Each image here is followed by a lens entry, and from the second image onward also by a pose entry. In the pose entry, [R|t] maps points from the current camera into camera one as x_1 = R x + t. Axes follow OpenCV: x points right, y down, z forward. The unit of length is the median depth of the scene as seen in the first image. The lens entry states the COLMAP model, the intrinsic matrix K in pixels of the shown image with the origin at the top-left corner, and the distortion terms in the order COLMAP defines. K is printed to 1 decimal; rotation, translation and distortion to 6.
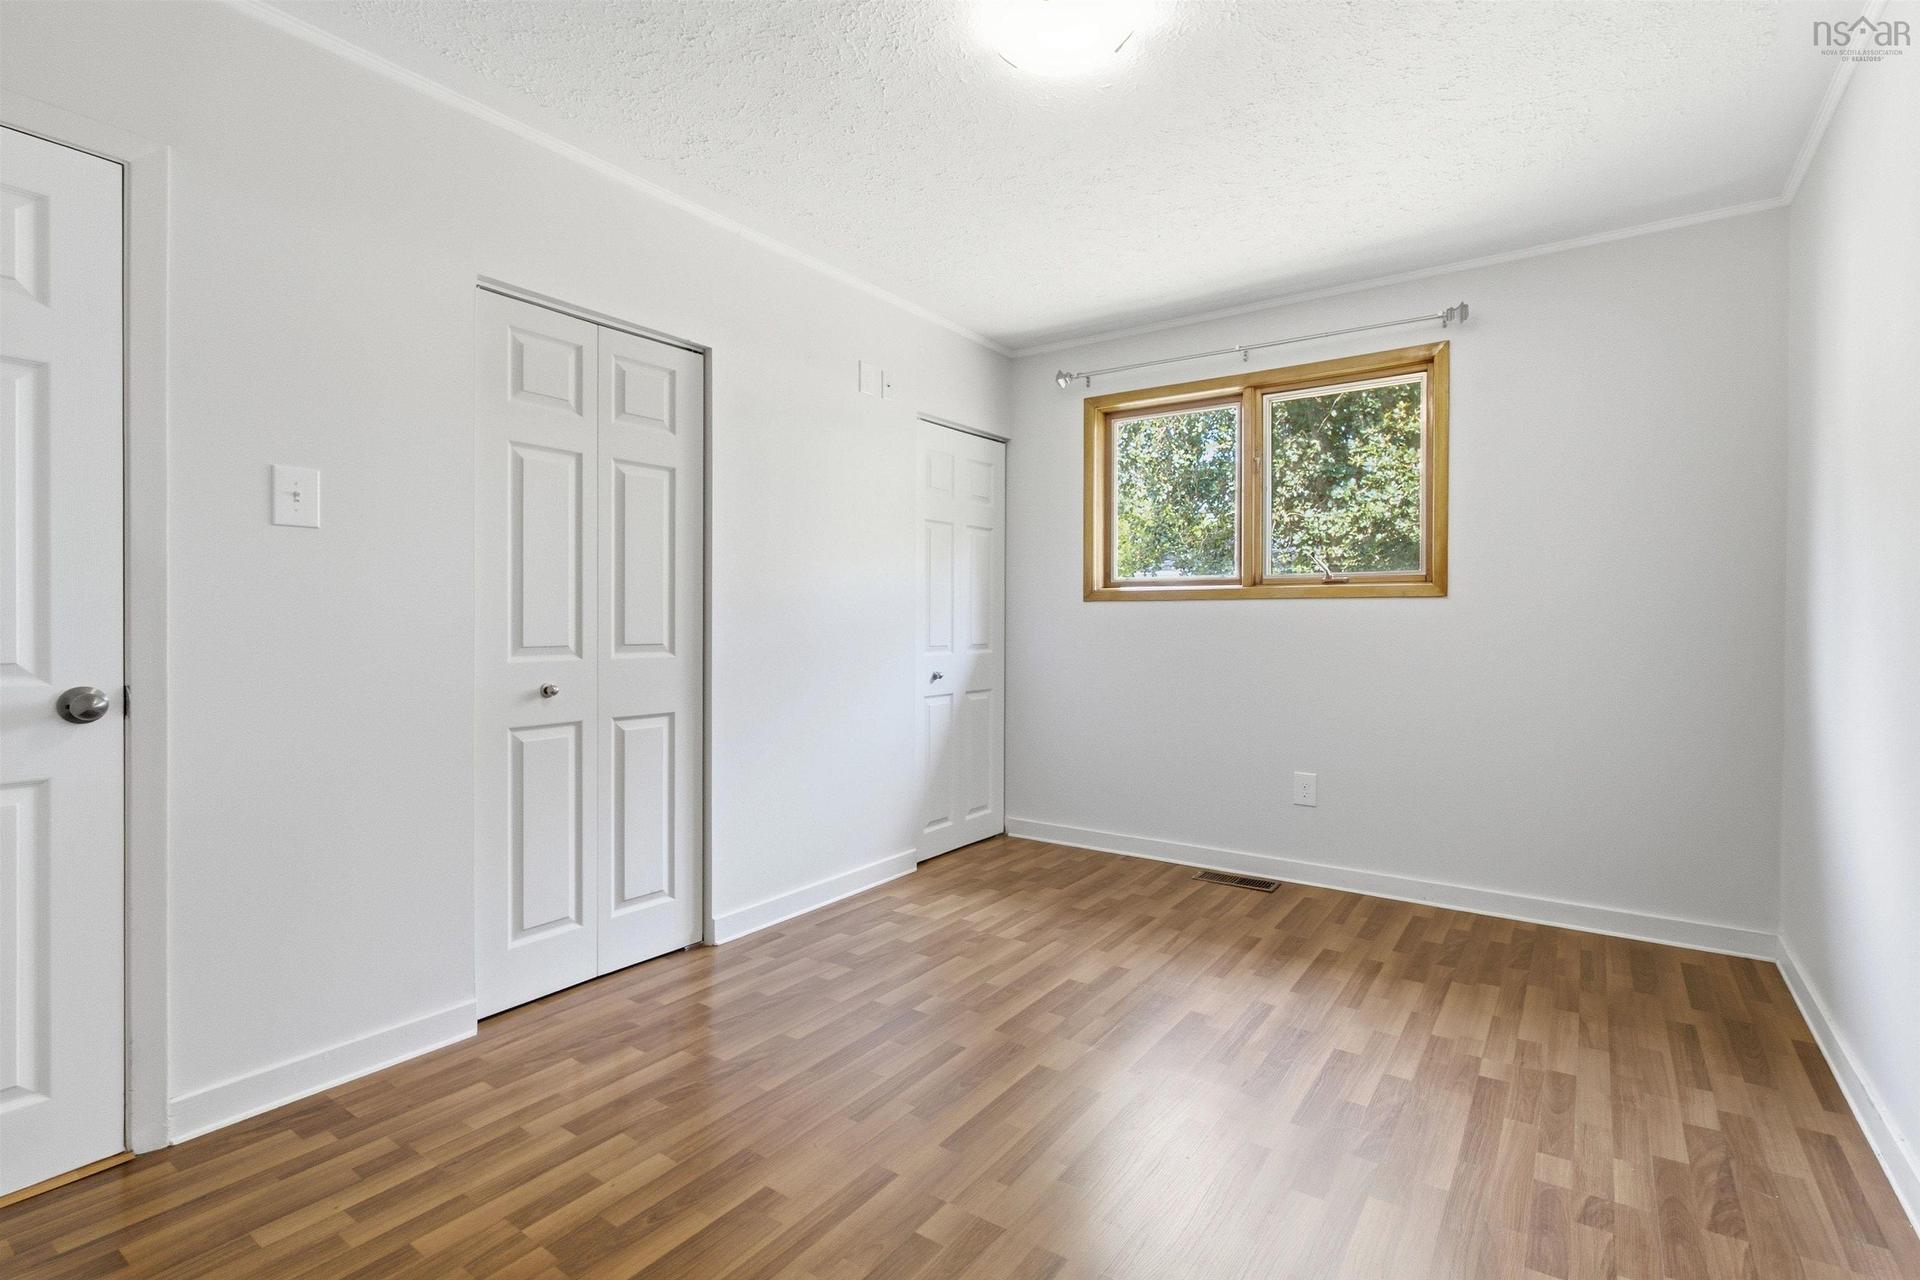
lens RADIAL K [[900.5, 0, 1000.5], [0, 900.5, 638.3], [0, 0, 1]] dist [-0.000015, 0.000015]
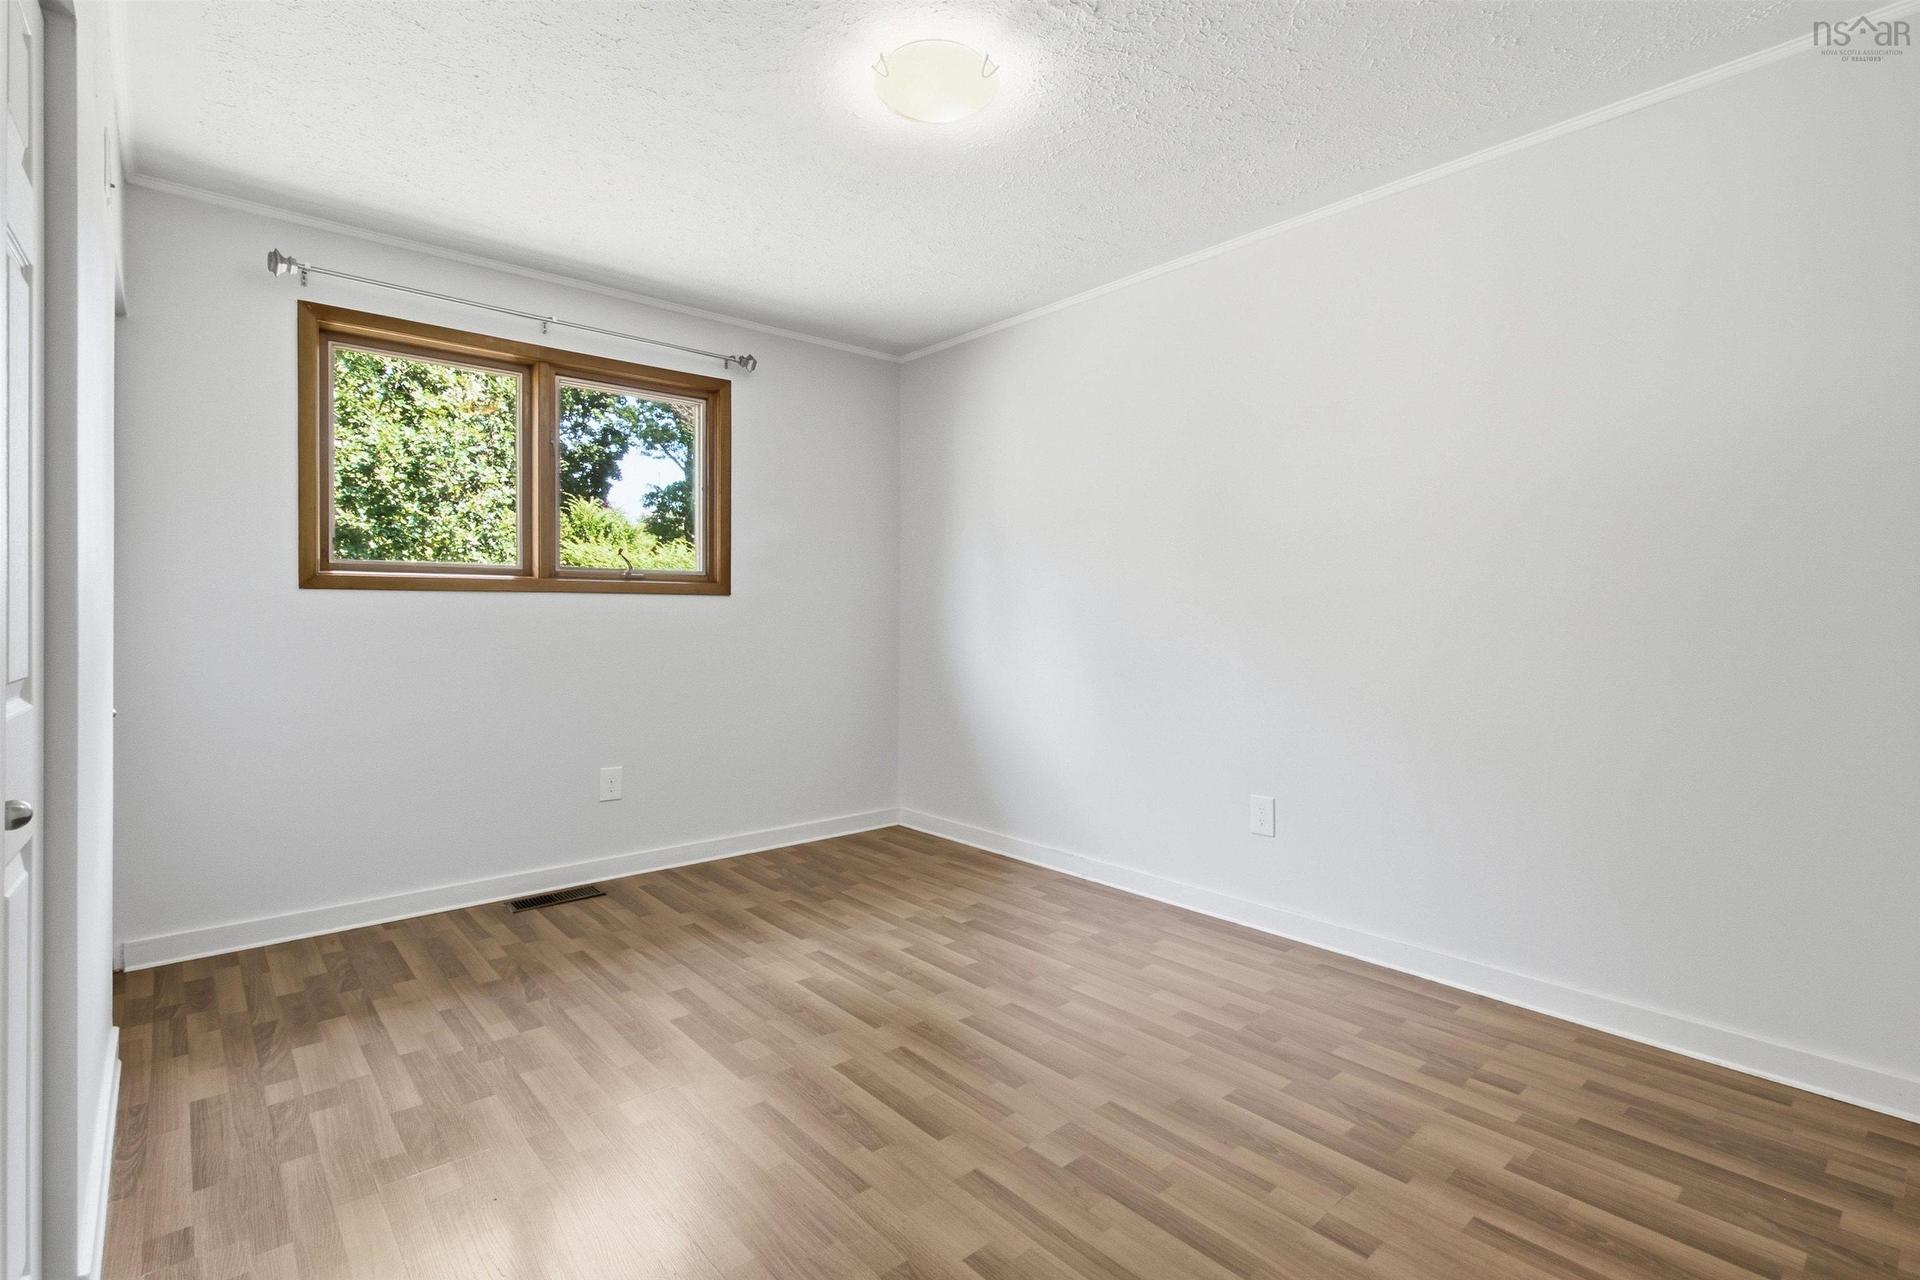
lens RADIAL K [[887.2, 0, 980.3], [0, 887.2, 627.6], [0, 0, 1]] dist [-0.000996, 0.000151]
pose [[0.245873, -0.016371, 0.969164, -0.551875], [0.018797, 0.999750, 0.012119, -0.011175], [-0.969120, 0.015238, 0.246120, 0.384615]]
